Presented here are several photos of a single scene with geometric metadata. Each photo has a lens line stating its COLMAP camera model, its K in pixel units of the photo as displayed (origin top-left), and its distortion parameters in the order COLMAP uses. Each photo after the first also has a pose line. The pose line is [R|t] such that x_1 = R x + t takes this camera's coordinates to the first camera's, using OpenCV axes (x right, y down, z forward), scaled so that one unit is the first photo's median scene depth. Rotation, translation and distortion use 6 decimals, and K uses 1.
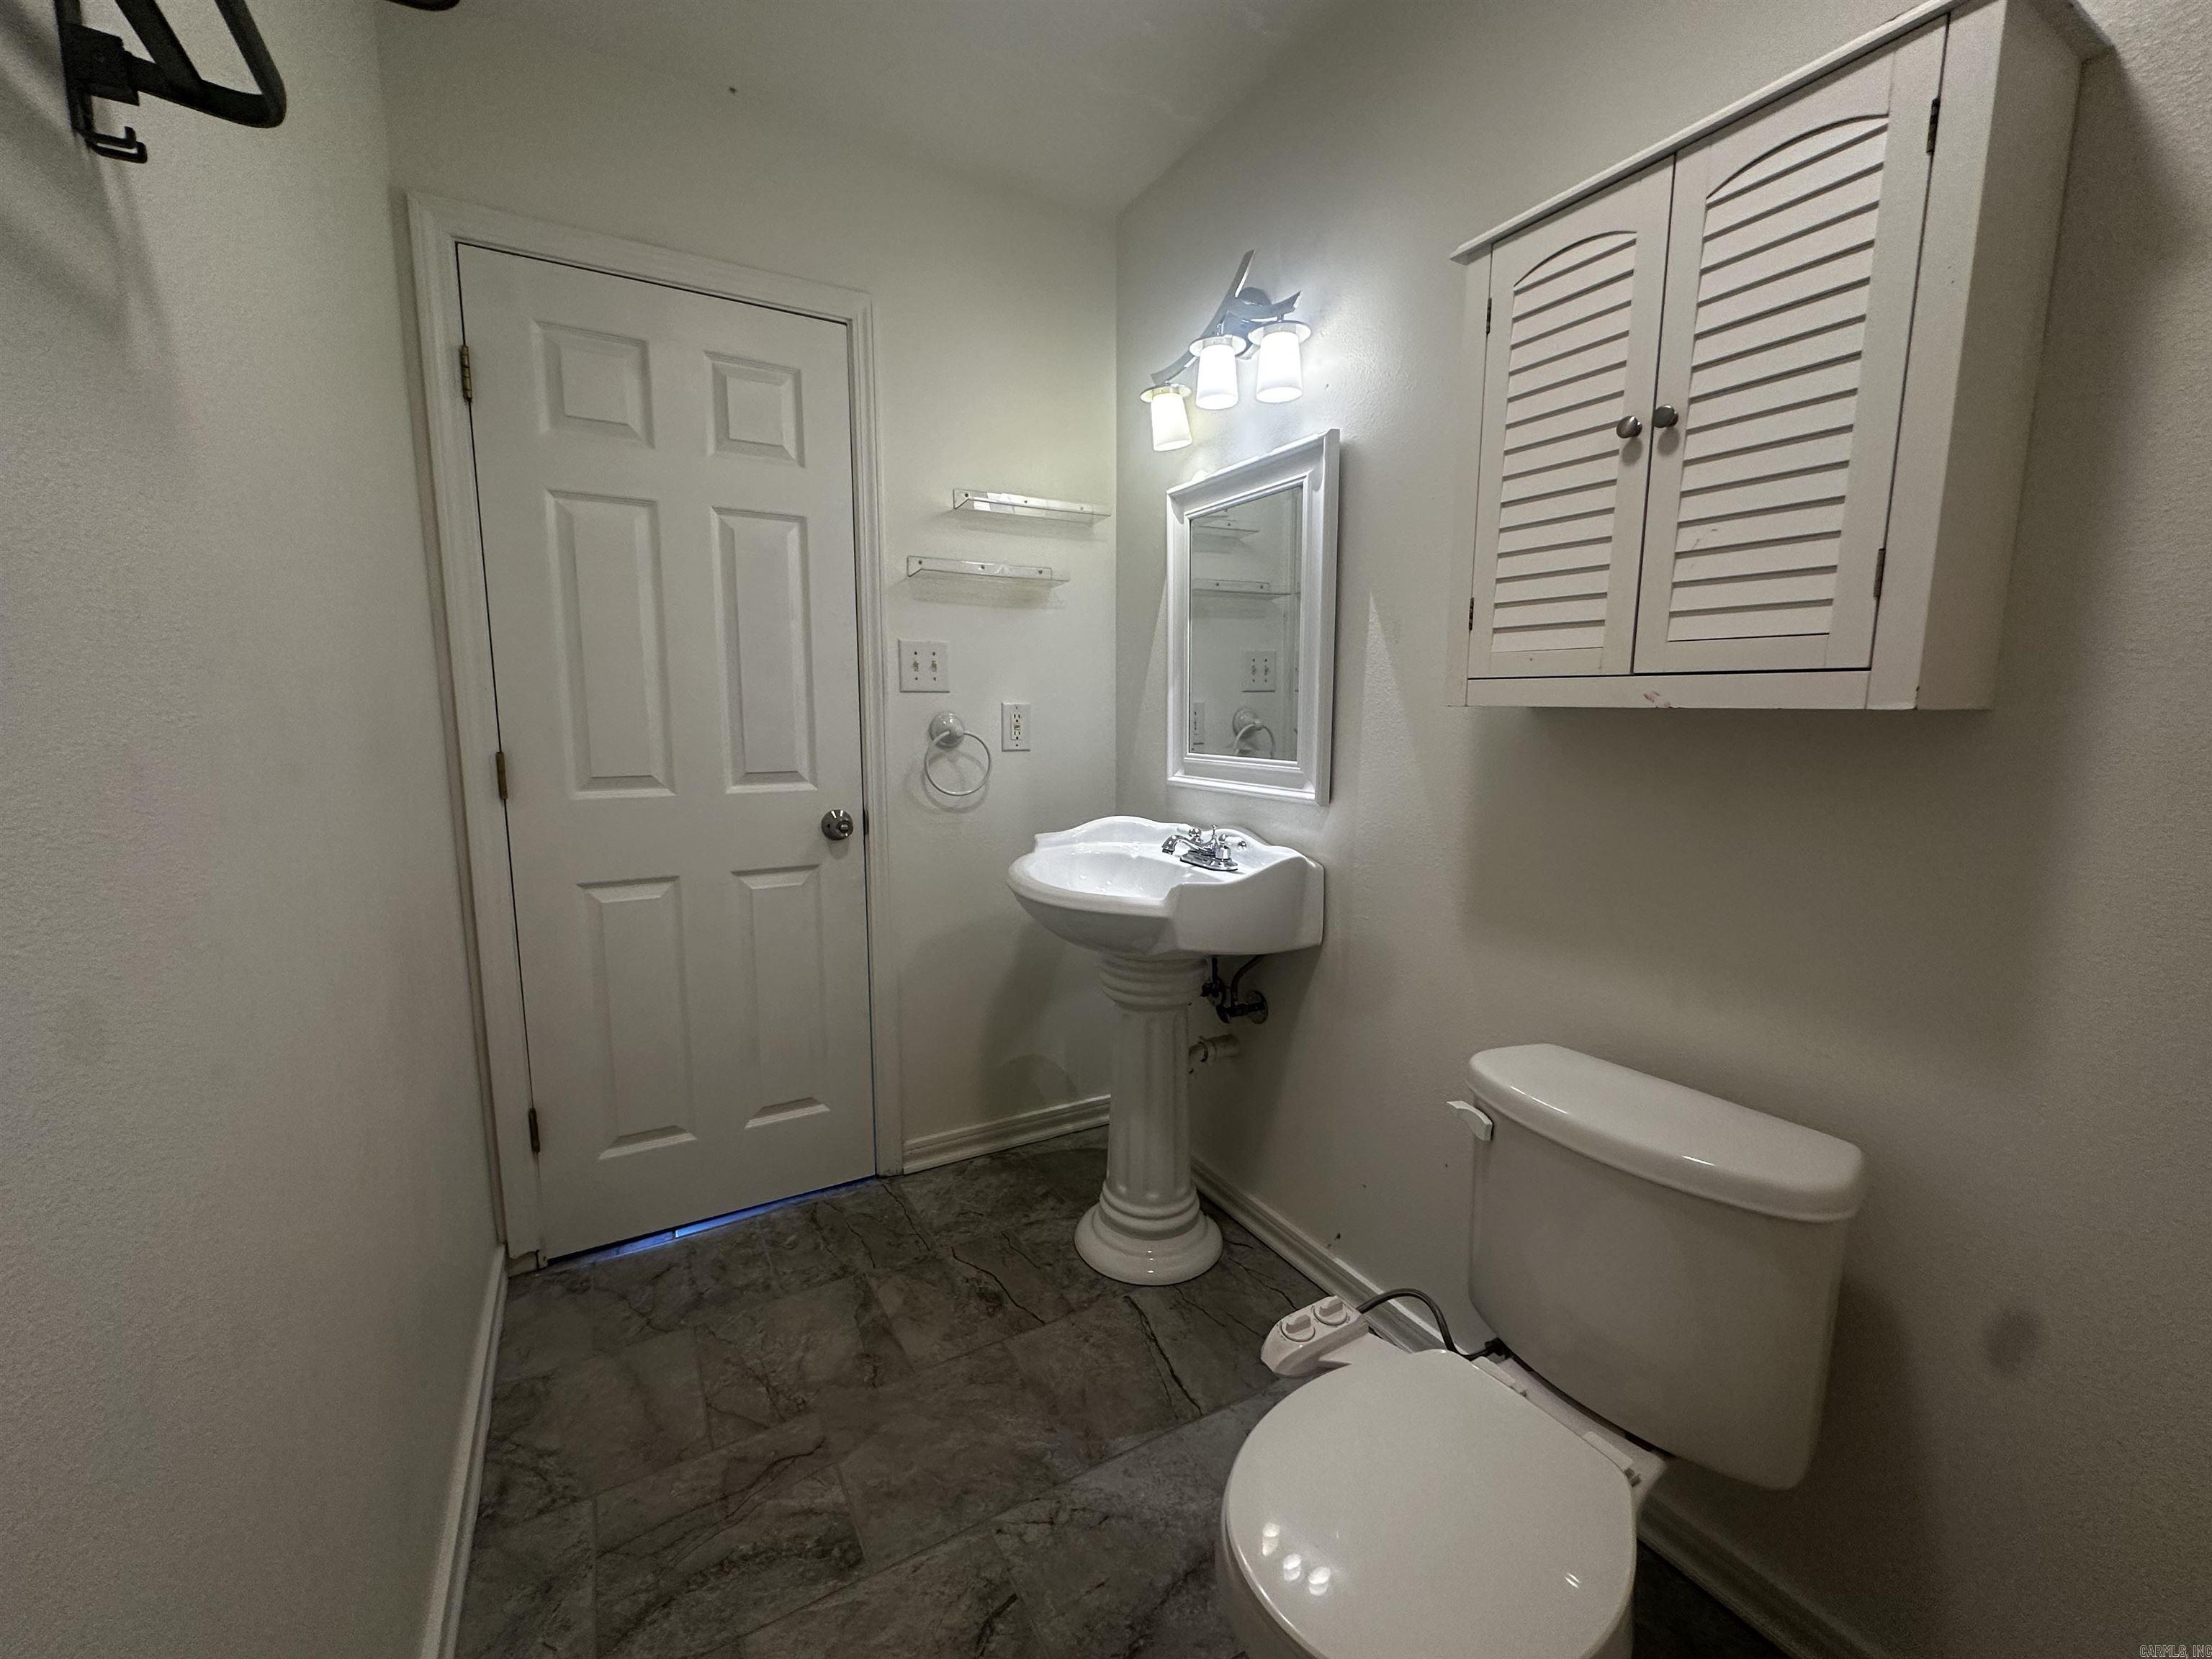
lens RADIAL K [[883.9, 0, 1106.0], [0, 883.9, 829.5], [0, 0, 1]] dist [-0.003270, 0.000164]
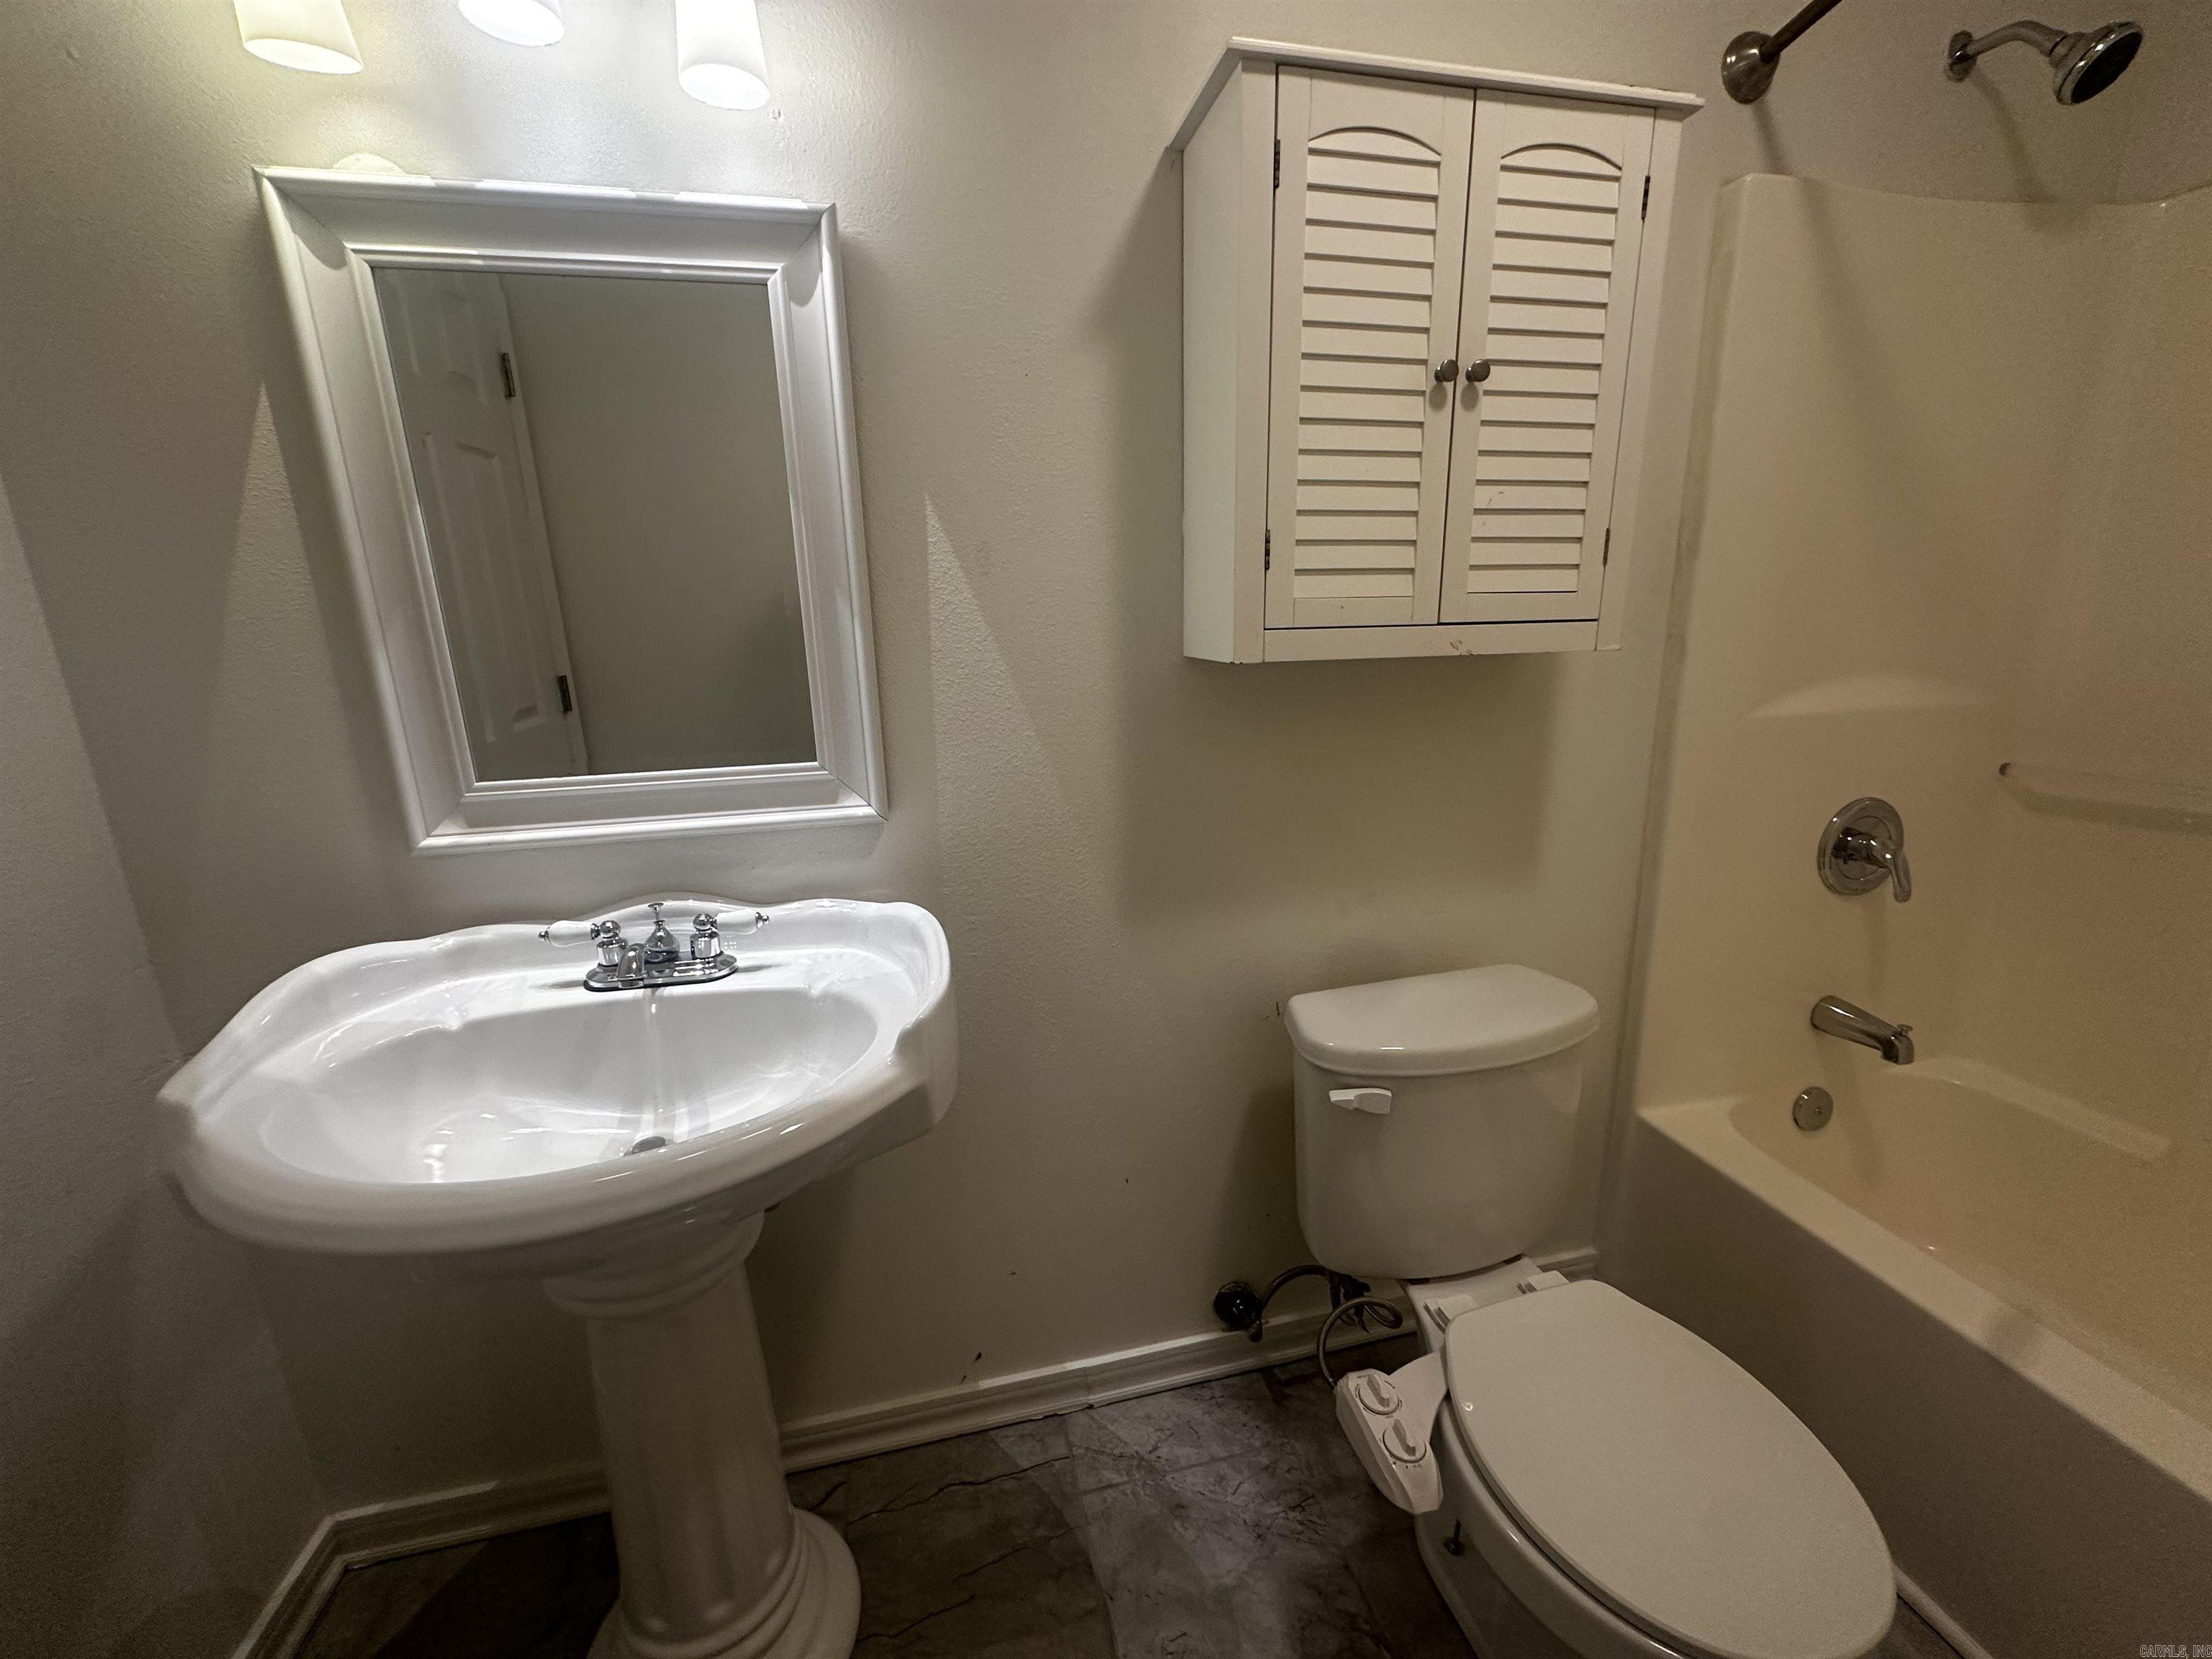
lens RADIAL K [[883.9, 0, 1106.0], [0, 883.9, 829.5], [0, 0, 1]] dist [-0.003270, 0.000164]
pose [[0.291363, -0.239398, 0.926173, -0.471200], [0.160092, 0.966728, 0.199518, -0.184858], [-0.943121, 0.090141, 0.319995, 0.924410]]
